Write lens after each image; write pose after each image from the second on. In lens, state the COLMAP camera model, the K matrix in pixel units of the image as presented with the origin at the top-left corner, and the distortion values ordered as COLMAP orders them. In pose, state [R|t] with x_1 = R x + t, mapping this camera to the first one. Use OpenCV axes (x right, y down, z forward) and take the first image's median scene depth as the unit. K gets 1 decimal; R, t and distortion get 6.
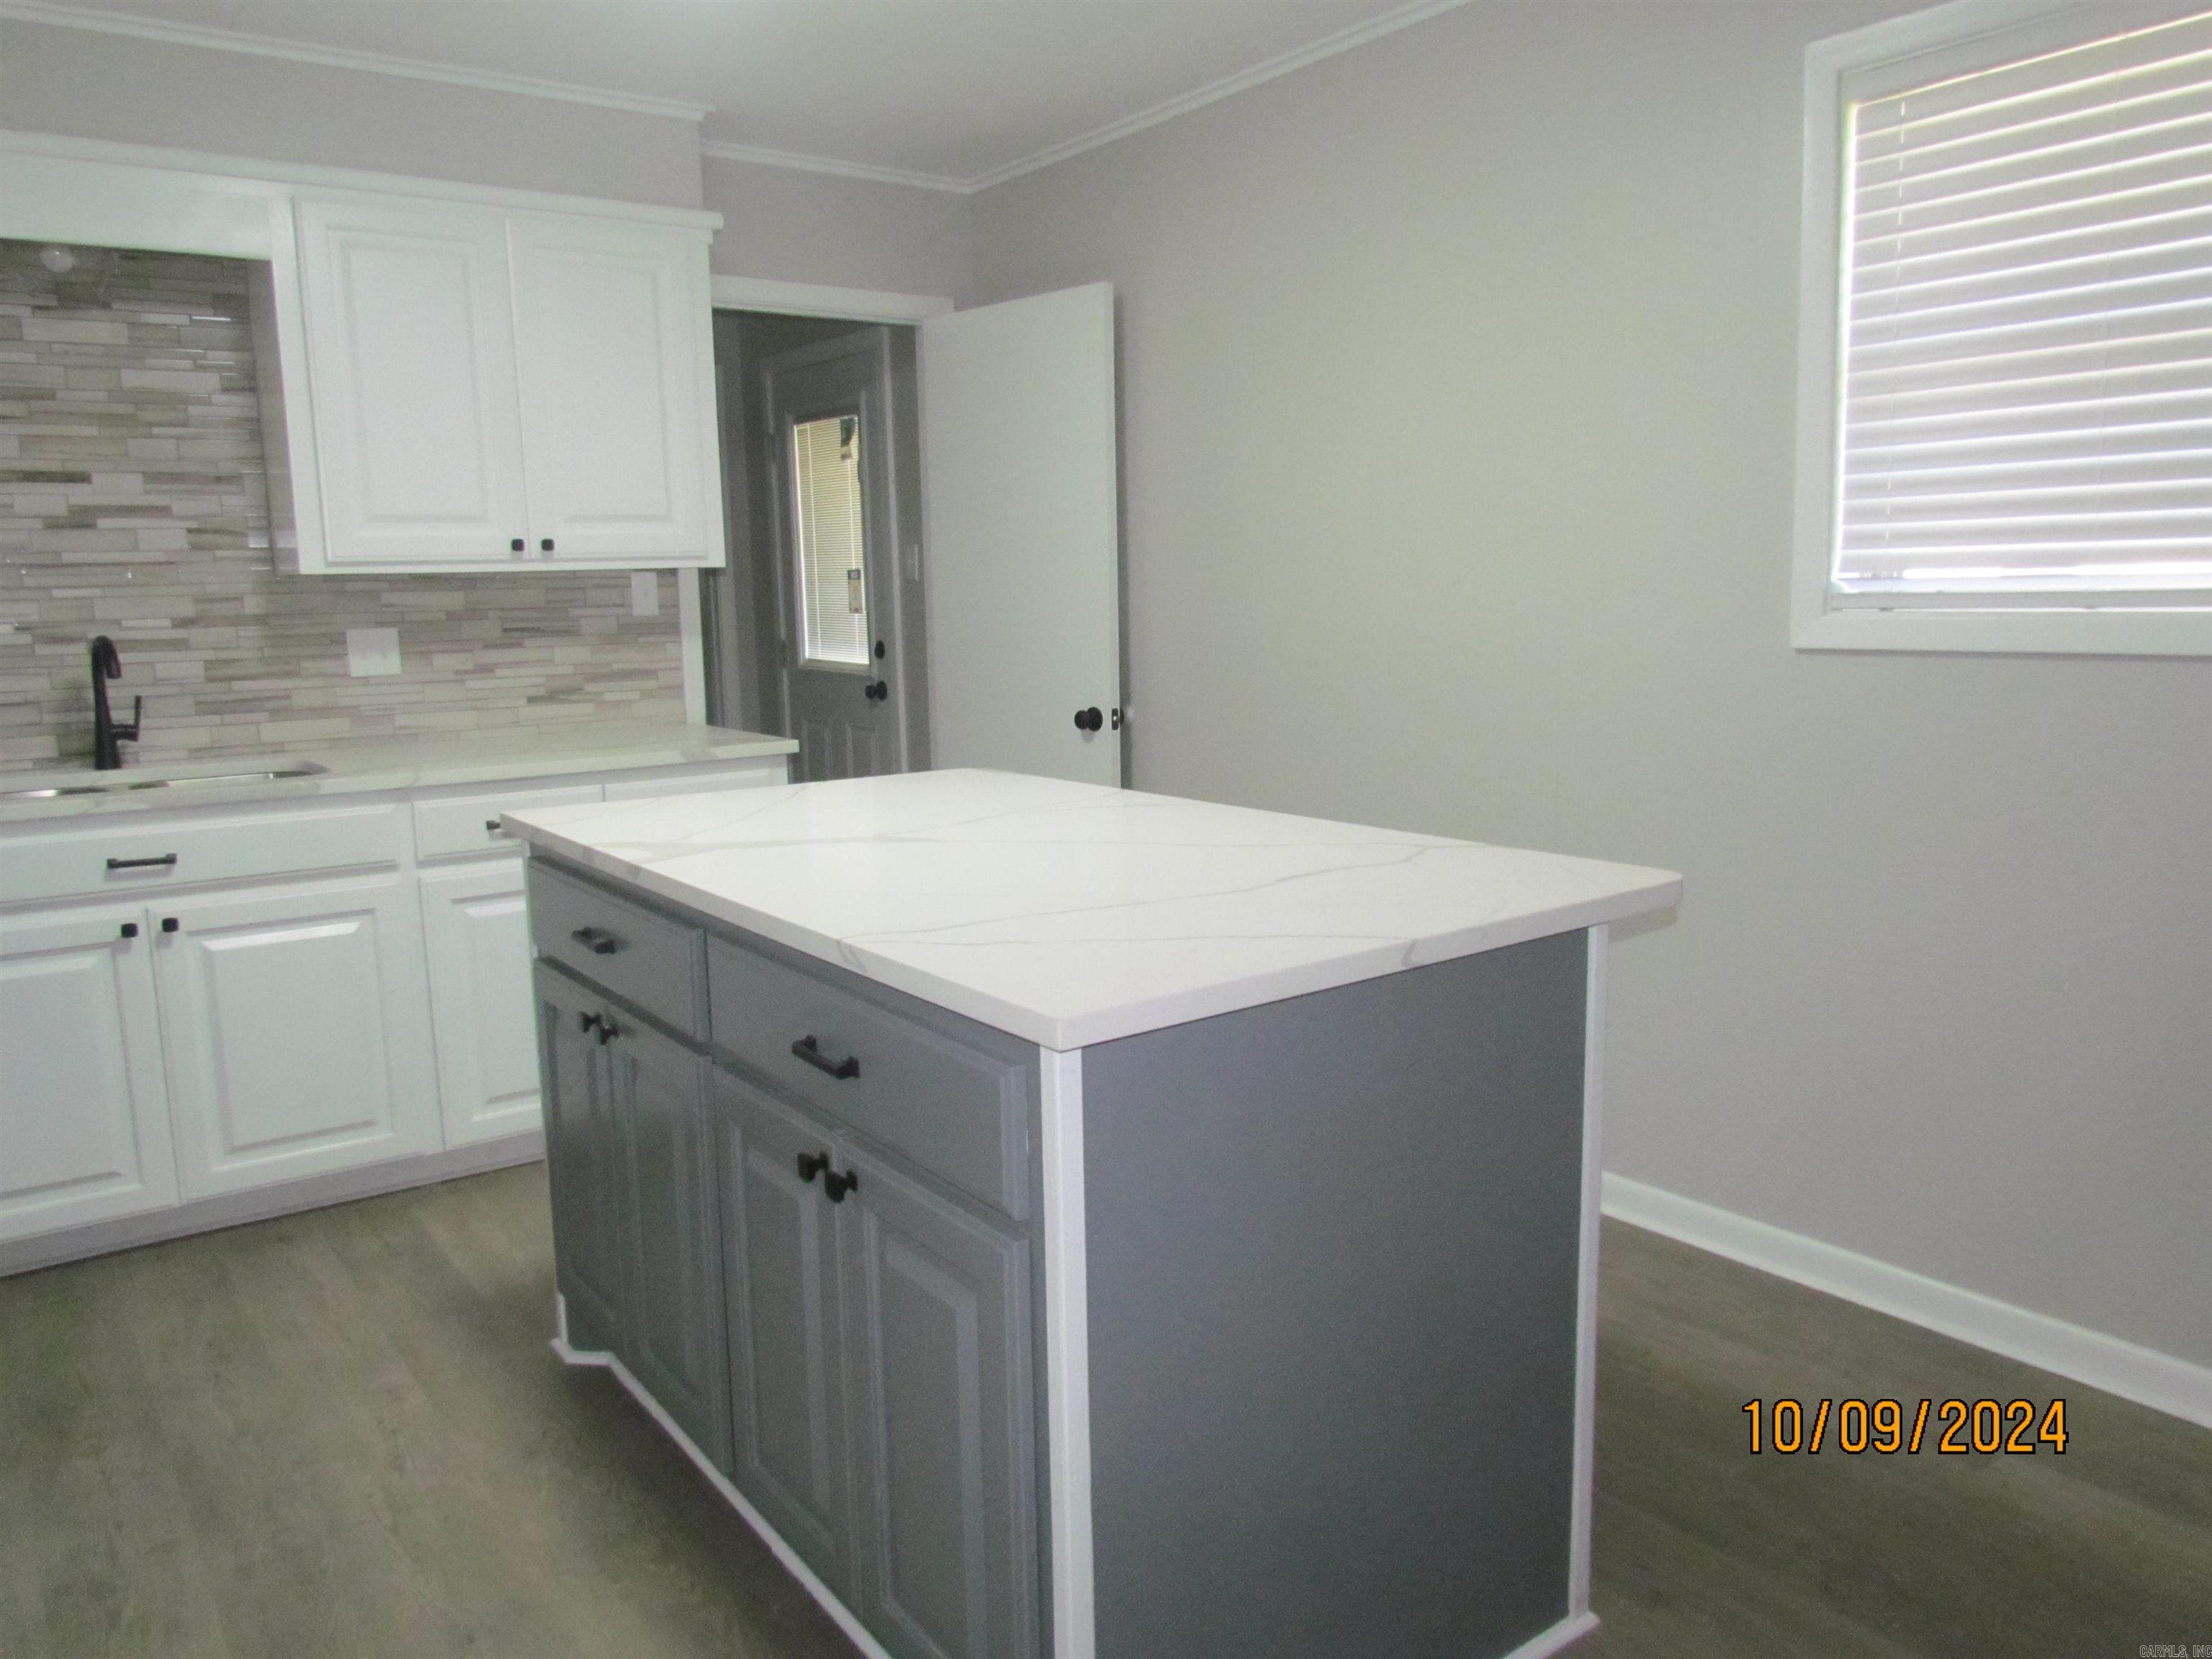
lens RADIAL K [[1574.7, 0, 1092.5], [0, 1574.7, 825.2], [0, 0, 1]] dist [-0.038471, 0.020471]
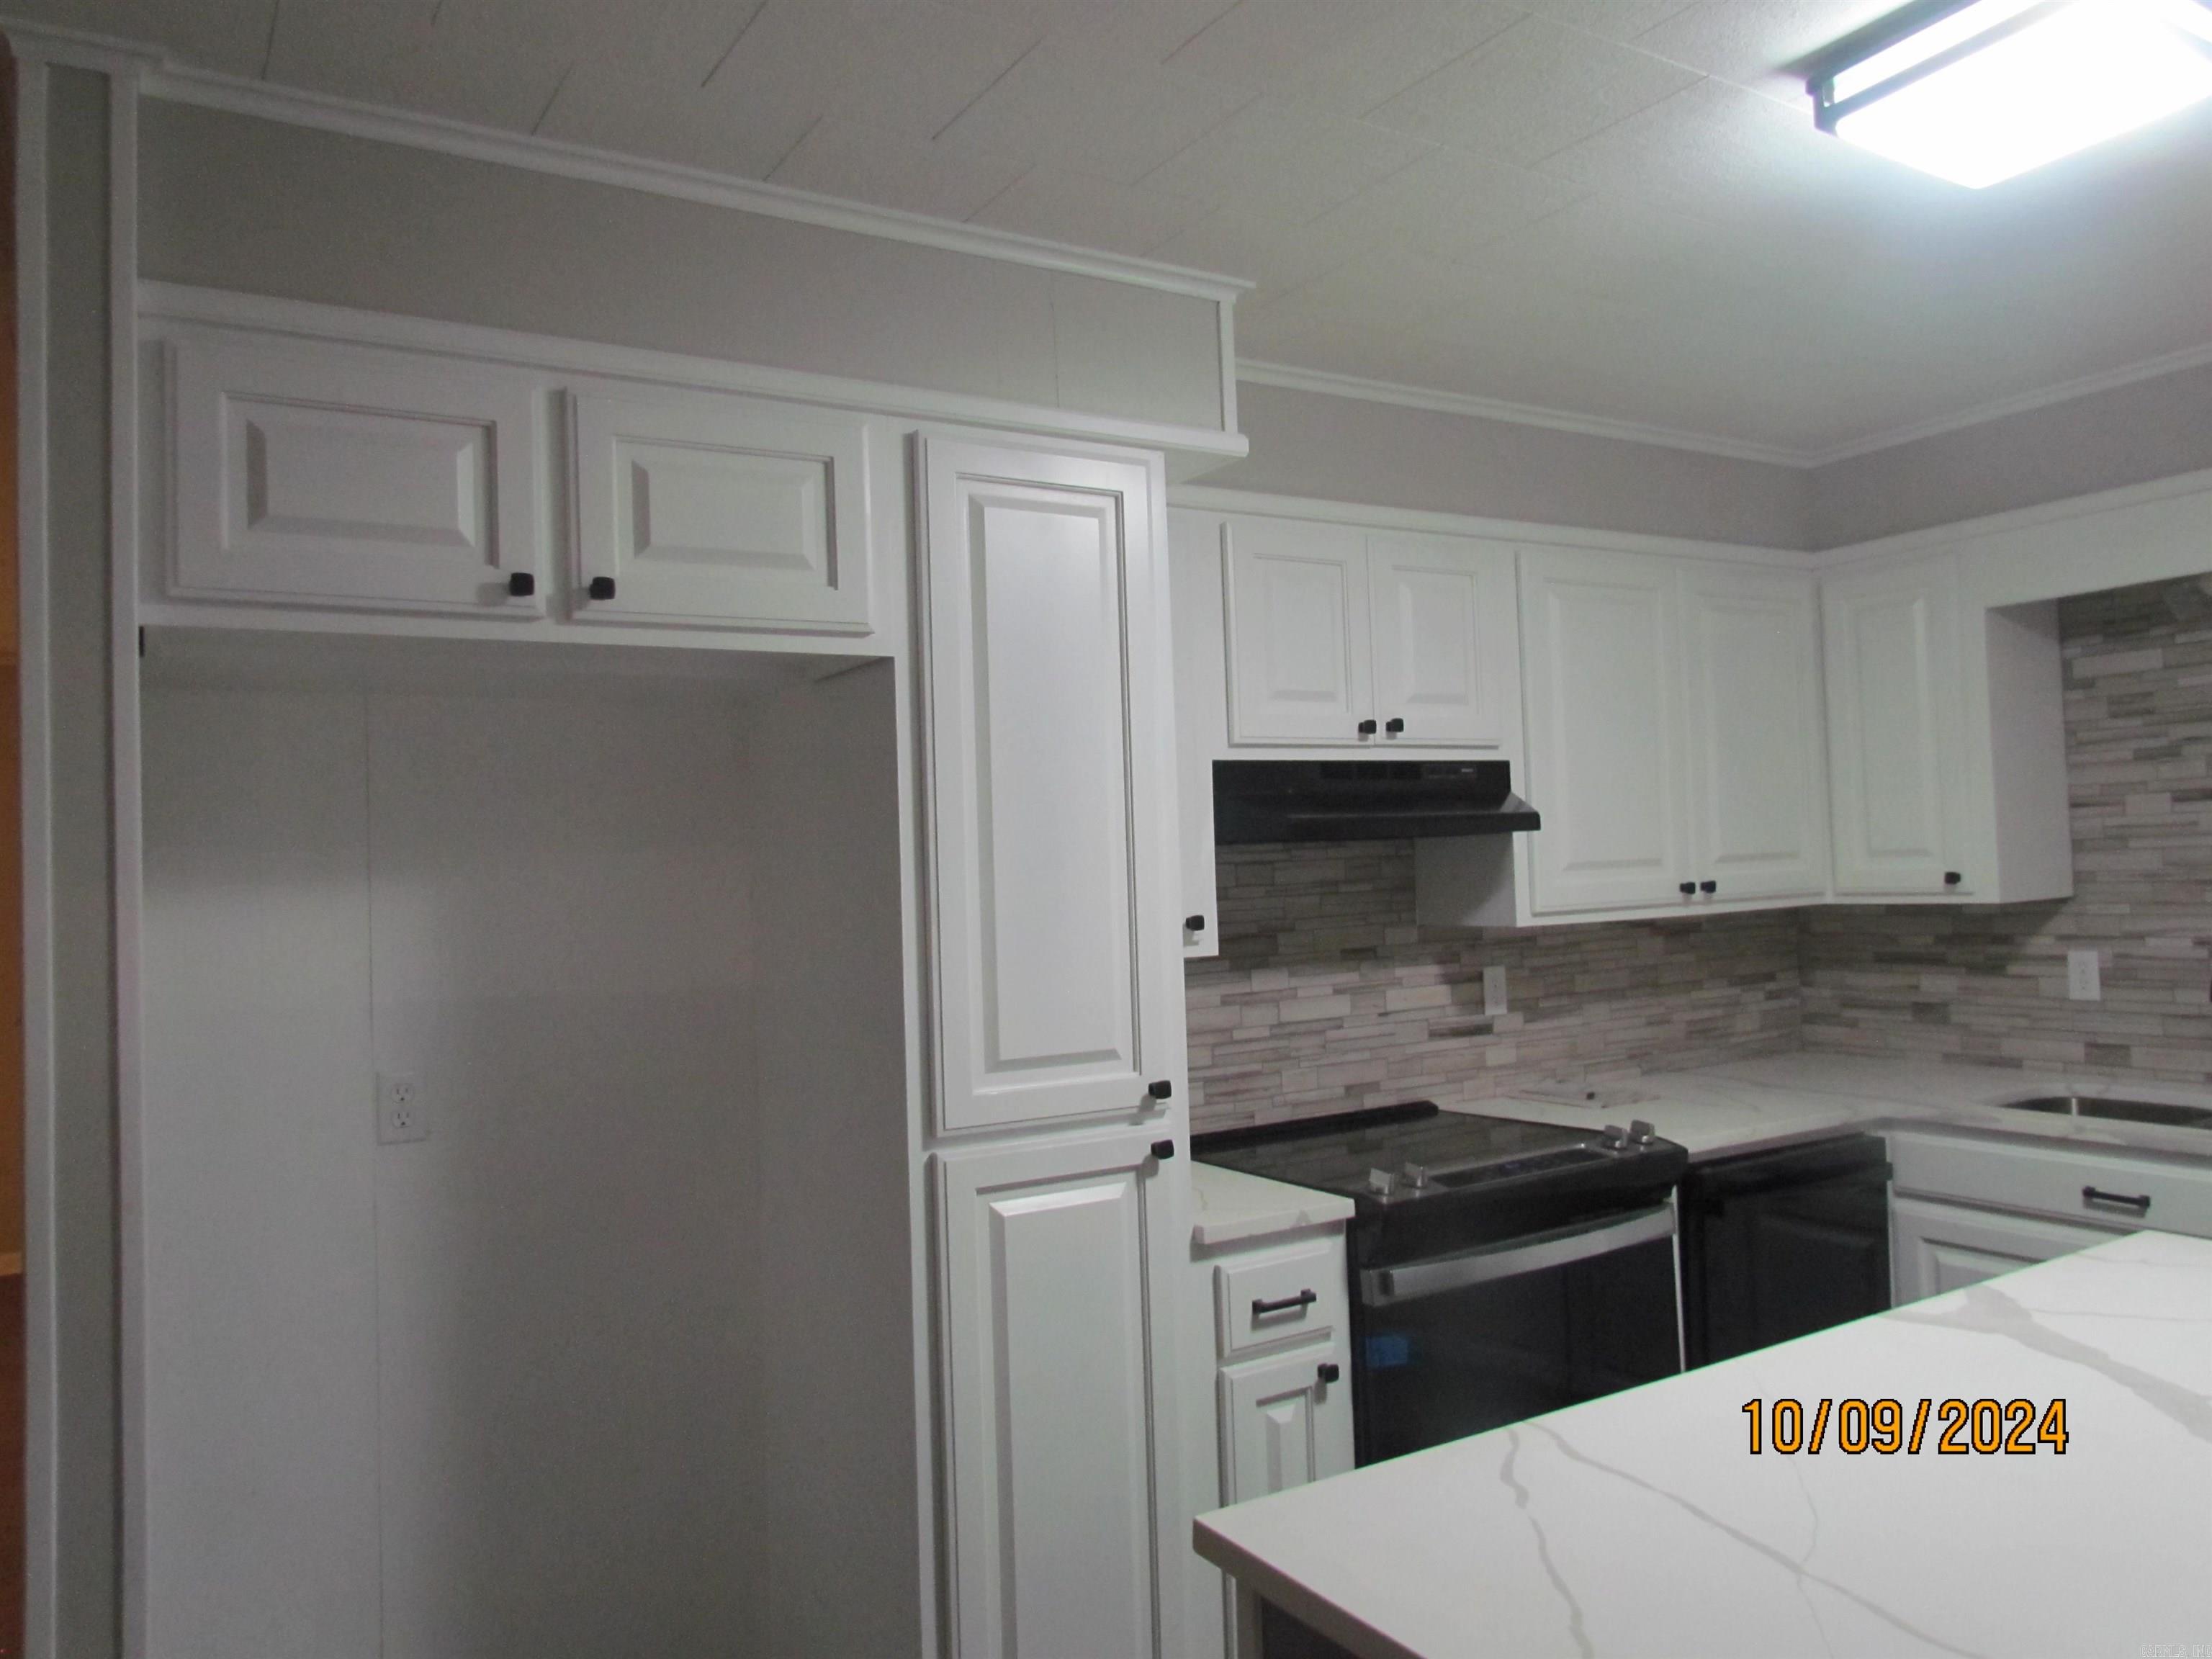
lens RADIAL K [[1574.7, 0, 1090.7], [0, 1574.7, 833.9], [0, 0, 1]] dist [-0.038471, 0.020471]
pose [[-0.085893, -0.001219, -0.996304, 0.352193], [-0.109842, 0.993915, 0.008253, -0.116925], [0.990231, 0.110145, -0.085504, 0.336239]]
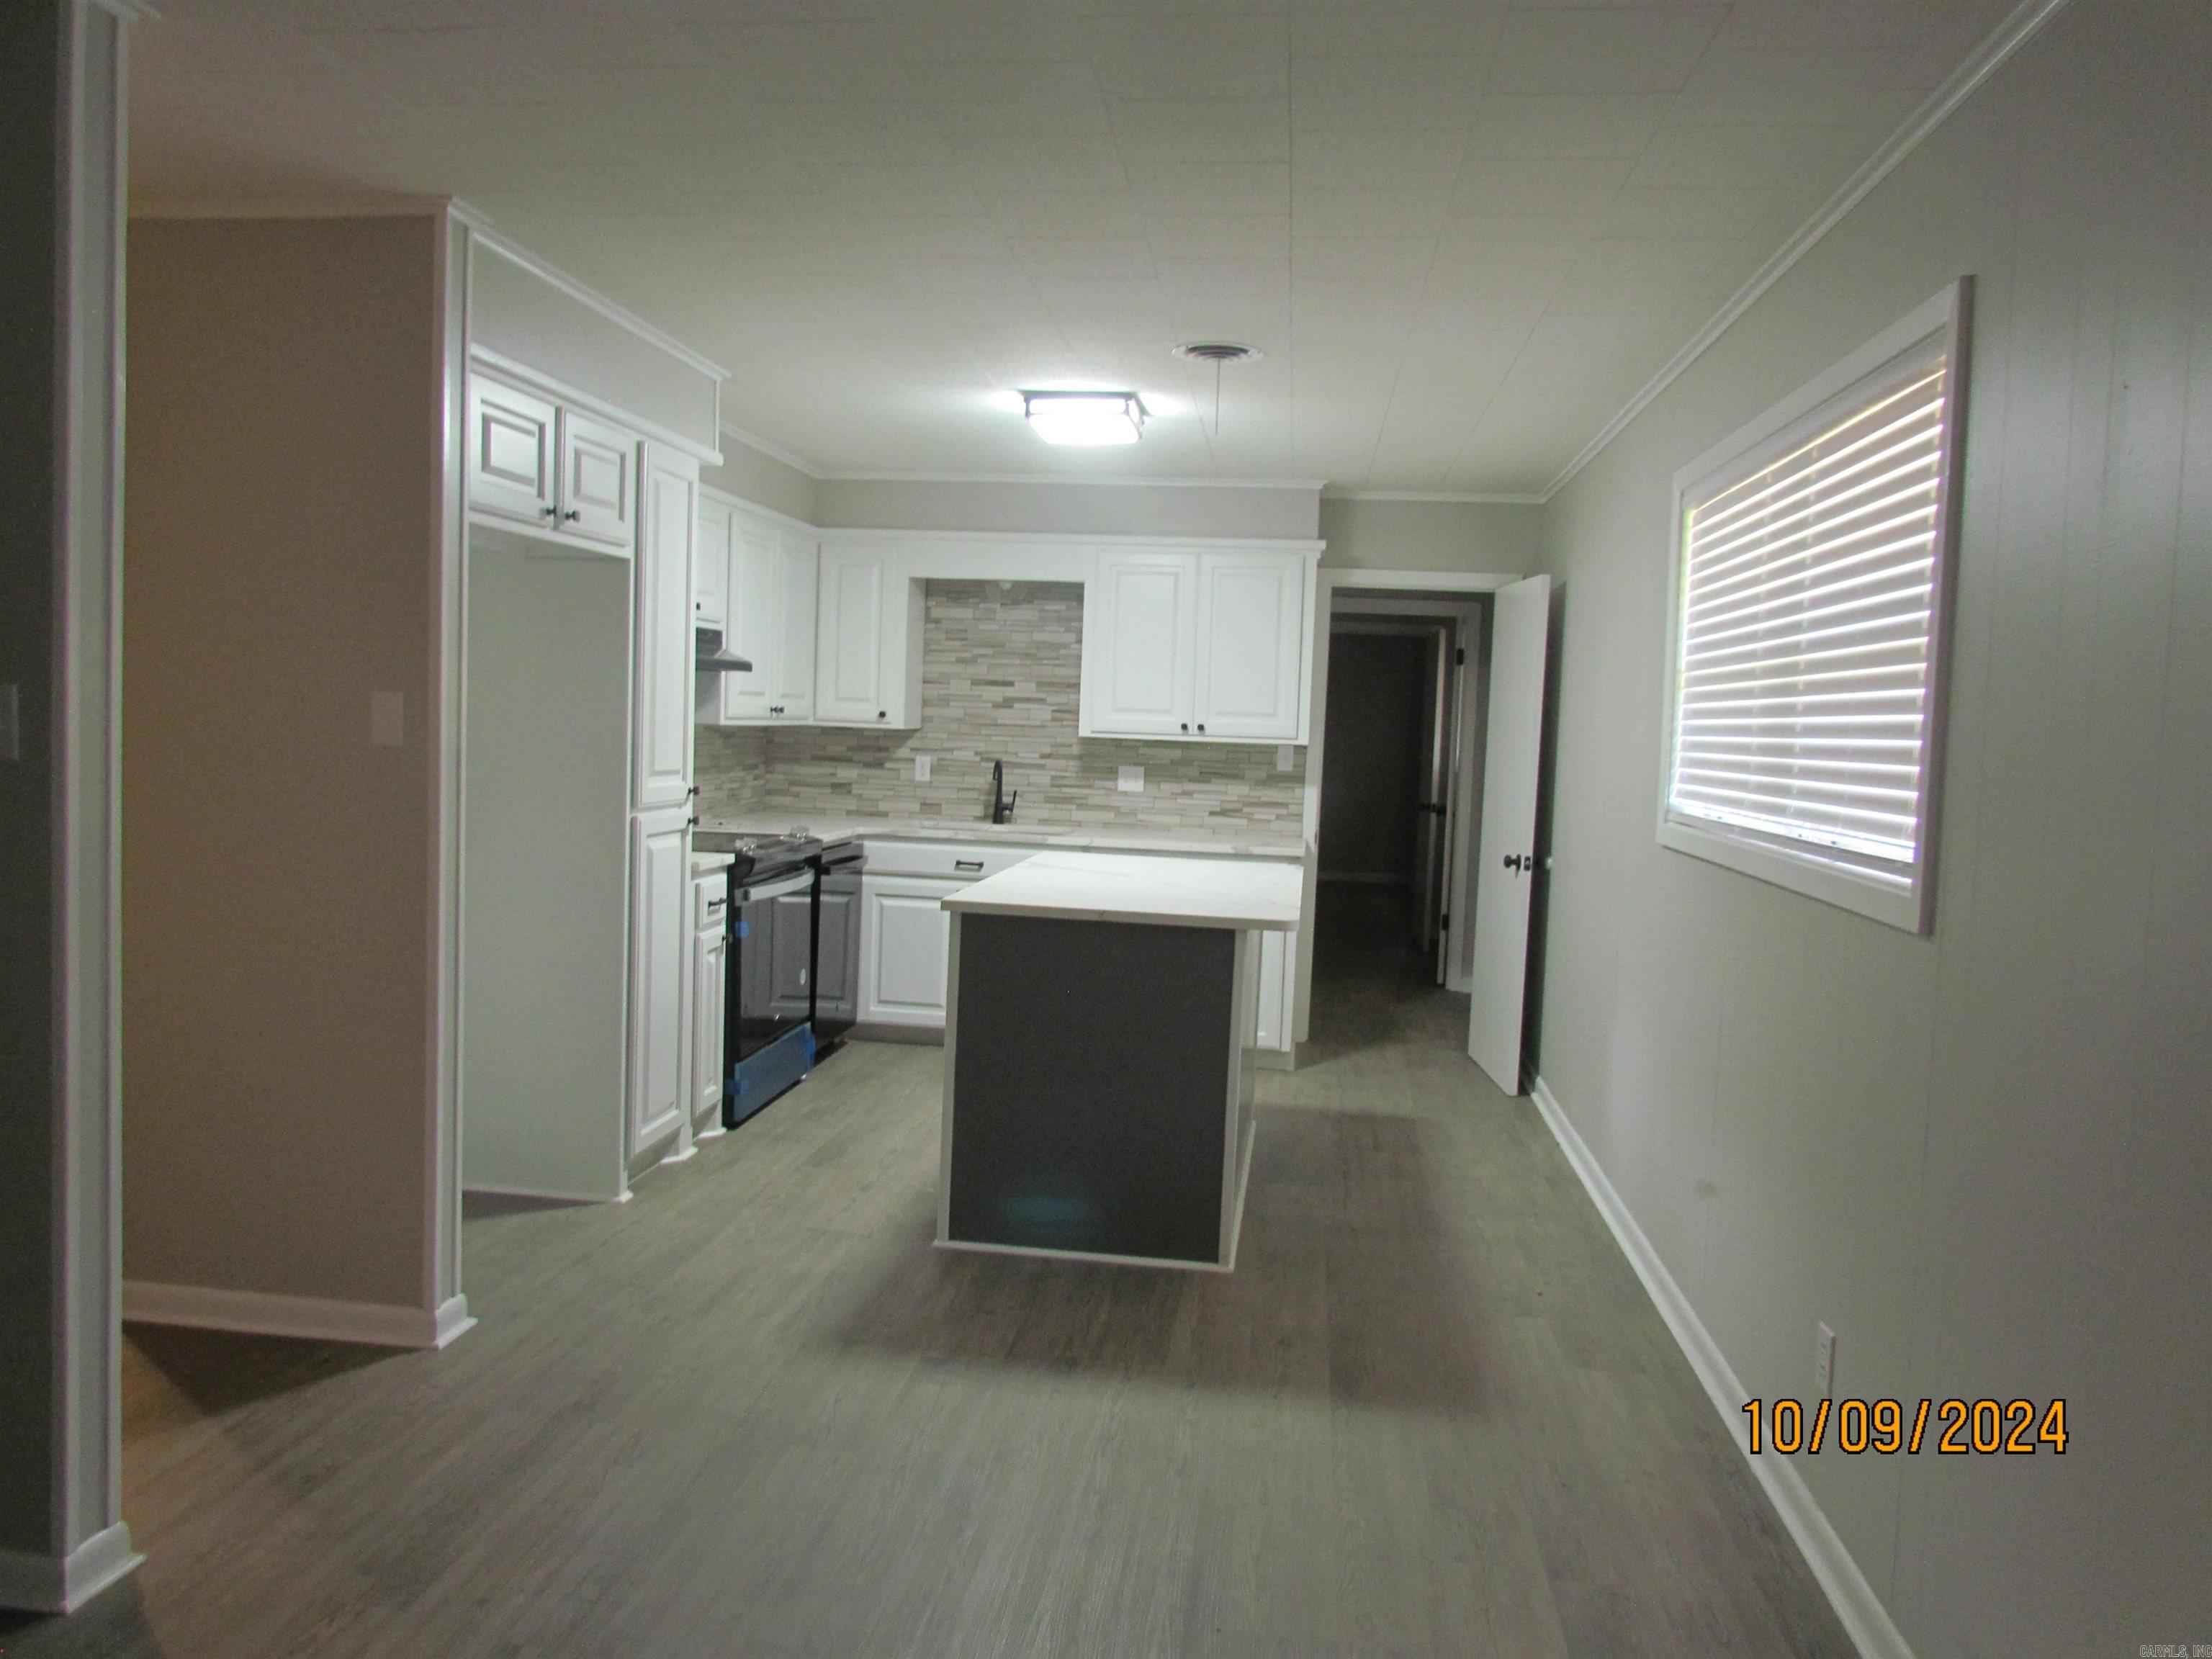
lens RADIAL K [[1574.7, 0, 1118.7], [0, 1574.7, 836.7], [0, 0, 1]] dist [-0.038471, 0.020471]
pose [[0.733913, 0.100931, -0.671702, 0.829075], [-0.157825, 0.987173, -0.024109, 0.004816], [0.660653, 0.123706, 0.740429, -0.404718]]
